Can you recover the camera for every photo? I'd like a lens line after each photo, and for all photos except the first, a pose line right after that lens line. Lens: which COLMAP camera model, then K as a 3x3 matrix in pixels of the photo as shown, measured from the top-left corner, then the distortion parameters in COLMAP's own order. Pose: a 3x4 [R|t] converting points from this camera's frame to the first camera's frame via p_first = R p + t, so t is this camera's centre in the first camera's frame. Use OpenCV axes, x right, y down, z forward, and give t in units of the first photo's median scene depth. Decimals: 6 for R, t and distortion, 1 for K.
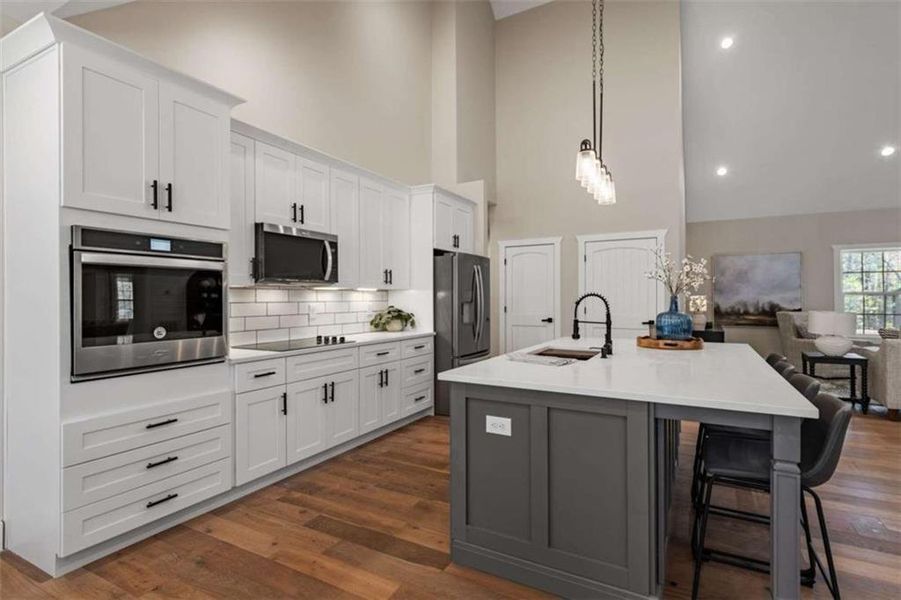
lens RADIAL K [[450.0, 0, 450.0], [0, 450.0, 296.8], [0, 0, 1]] dist [0.009515, -0.003216]
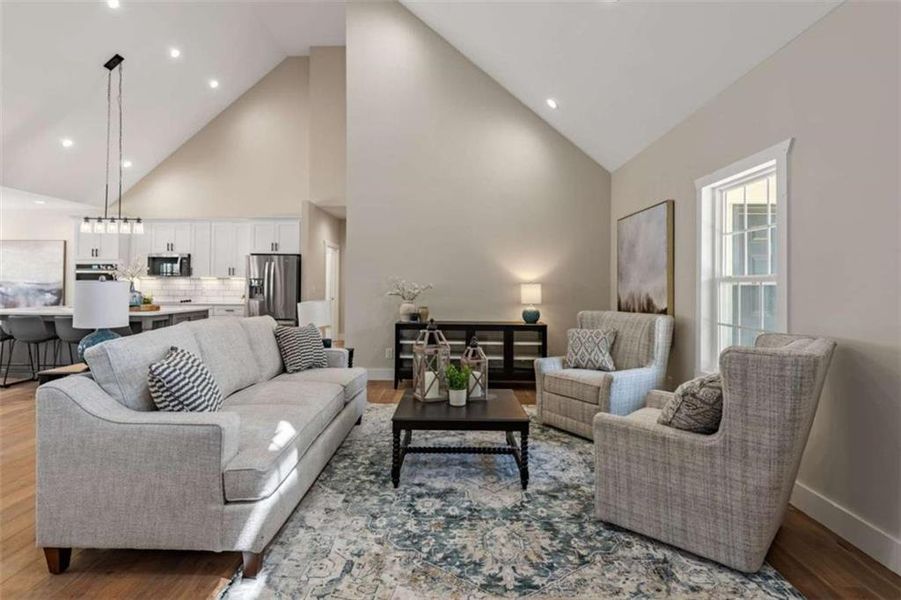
lens RADIAL K [[465.8, 0, 446.6], [0, 465.8, 275.6], [0, 0, 1]] dist [0.007405, -0.001674]
pose [[0.459535, -0.009498, -0.888109, 1.416042], [-0.004850, 0.999901, -0.013203, -0.004883], [0.888146, 0.010374, 0.459443, 0.652849]]
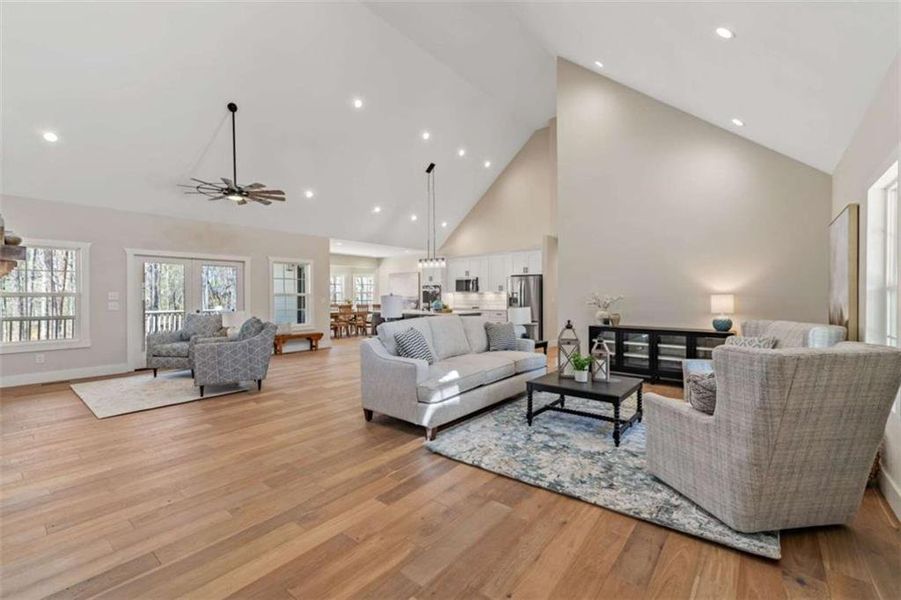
lens RADIAL K [[380.9, 0, 445.8], [0, 380.9, 296.6], [0, 0, 1]] dist [0.007838, -0.001993]
pose [[-0.193111, 0.006478, -0.981155, 1.581240], [0.006067, 0.999967, 0.005408, -0.005394], [0.981158, -0.004909, -0.193144, 0.806608]]
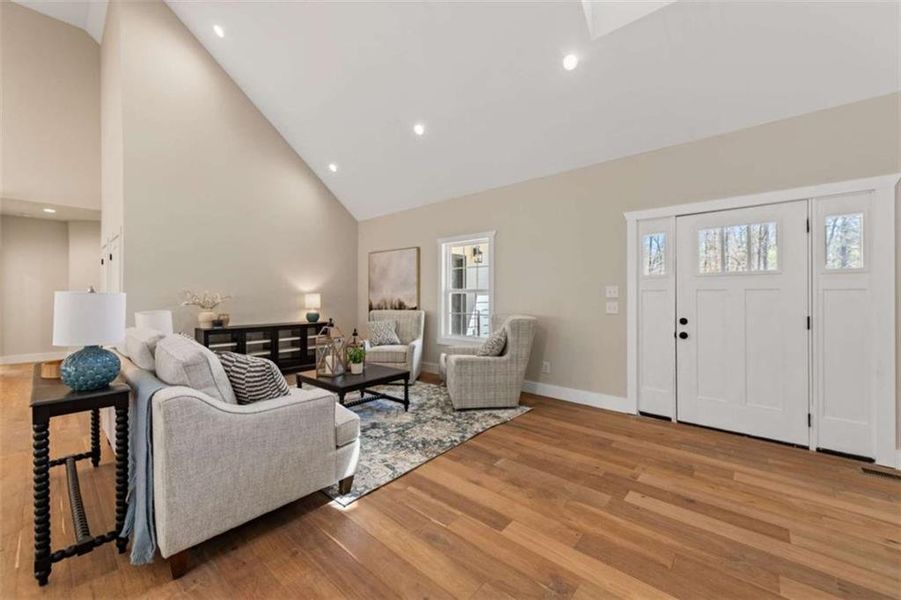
lens RADIAL K [[355.5, 0, 446.6], [0, 355.5, 293.2], [0, 0, 1]] dist [0.010416, -0.003260]
pose [[0.975228, 0.001821, -0.221197, 1.246268], [-0.001585, 0.999998, 0.001246, -0.004734], [0.221198, -0.000865, 0.975228, 0.359897]]
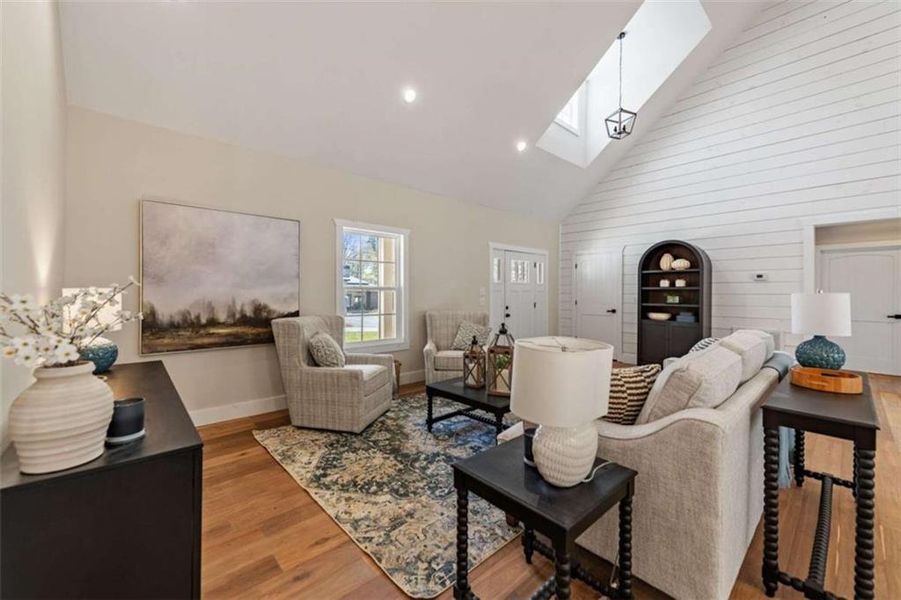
lens RADIAL K [[355.5, 0, 444.3], [0, 355.5, 291.4], [0, 0, 1]] dist [0.010416, -0.003260]
pose [[0.322244, 0.008139, 0.946622, 0.464493], [-0.011977, 0.999918, -0.004520, -0.001675], [-0.946581, -0.009881, 0.322315, 0.807614]]
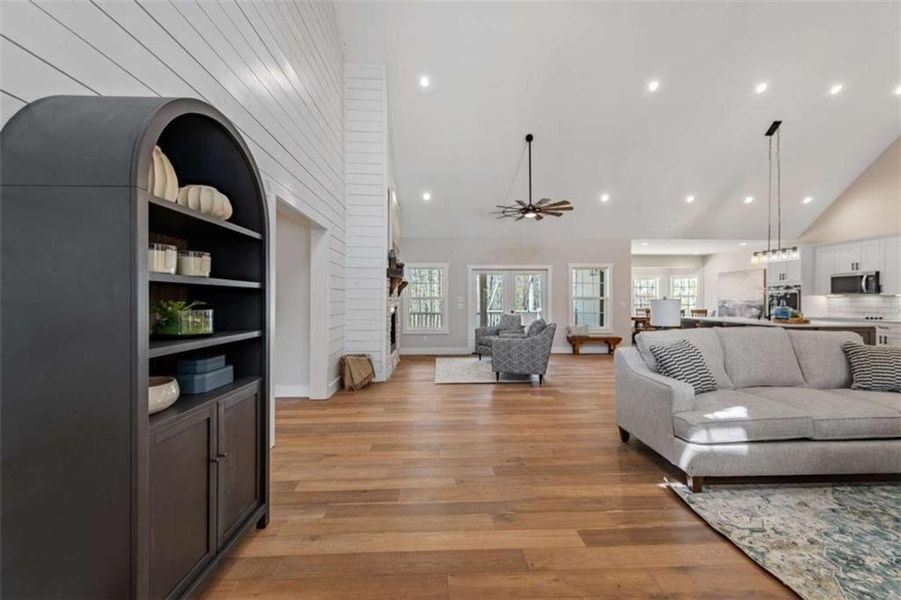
lens RADIAL K [[355.5, 0, 448.3], [0, 355.5, 300.1], [0, 0, 1]] dist [0.010416, -0.003260]
pose [[-0.859761, 0.005057, -0.510671, 1.479186], [0.005299, 0.999985, 0.000980, -0.005644], [0.510668, -0.001863, -0.859776, 0.874125]]
